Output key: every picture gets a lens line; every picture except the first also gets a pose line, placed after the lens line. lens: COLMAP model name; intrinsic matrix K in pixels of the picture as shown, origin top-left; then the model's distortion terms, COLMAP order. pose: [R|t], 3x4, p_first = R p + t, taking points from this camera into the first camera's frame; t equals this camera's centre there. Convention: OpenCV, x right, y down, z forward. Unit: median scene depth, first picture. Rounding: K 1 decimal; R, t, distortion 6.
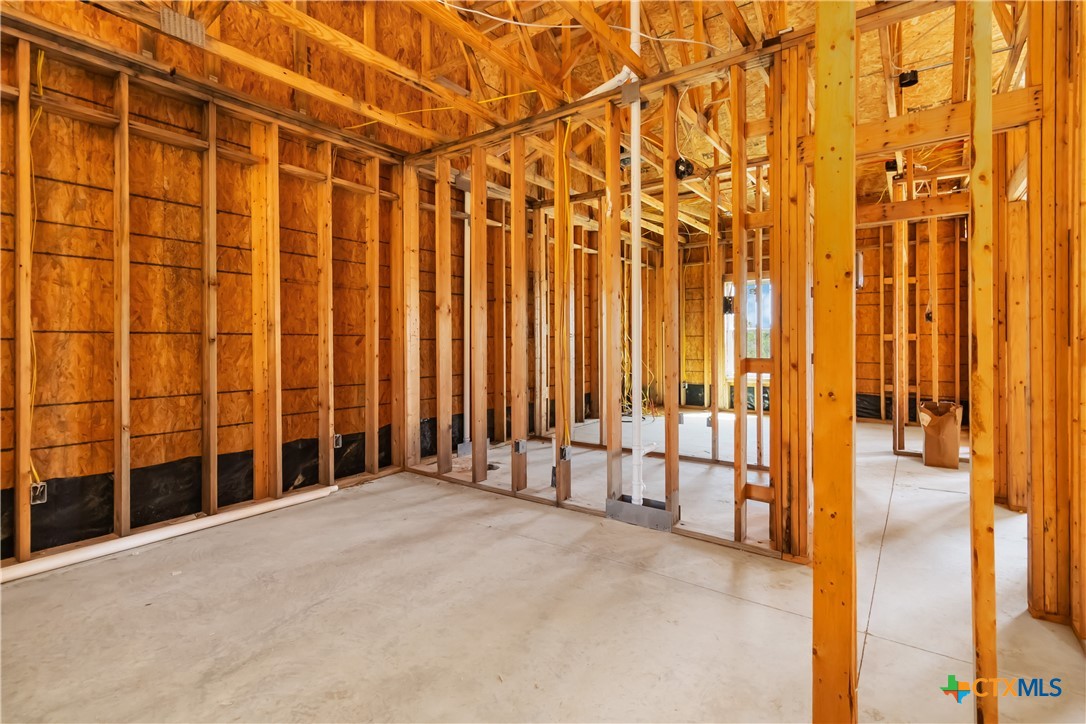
lens RADIAL K [[517.3, 0, 555.1], [0, 517.3, 338.7], [0, 0, 1]] dist [0.002560, 0.002017]
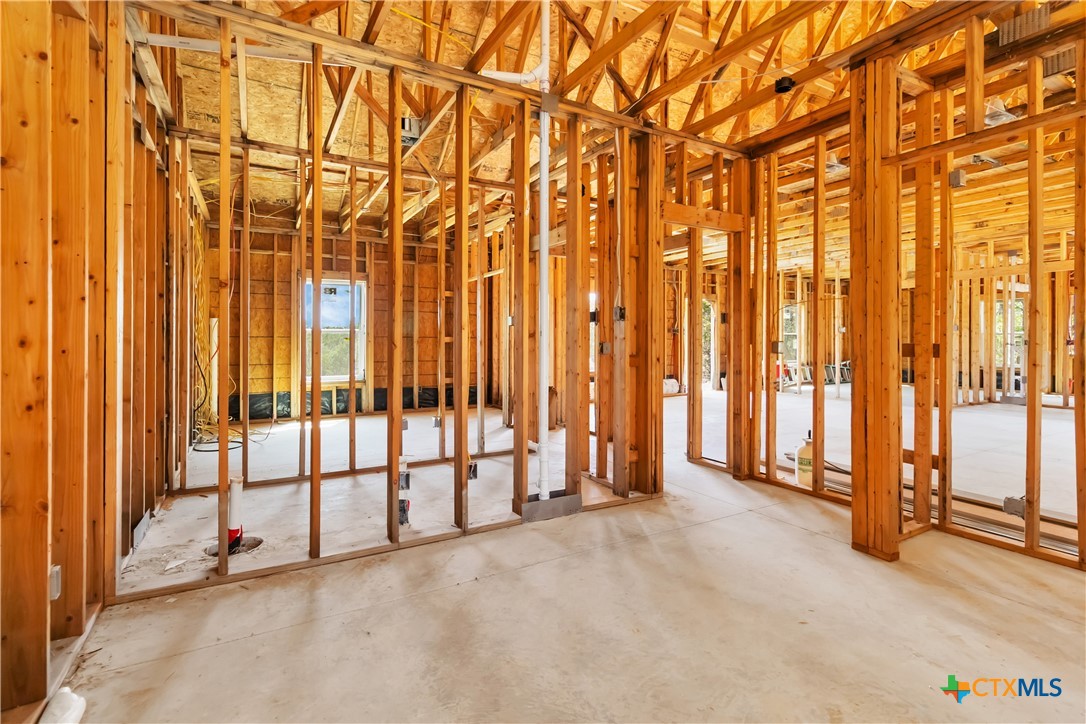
lens RADIAL K [[517.3, 0, 548.6], [0, 517.3, 338.0], [0, 0, 1]] dist [0.002560, 0.002017]
pose [[0.403050, 0.008744, 0.915136, -0.833799], [-0.003721, 0.999962, -0.007916, 0.005320], [-0.915170, -0.000214, 0.403067, 0.608823]]
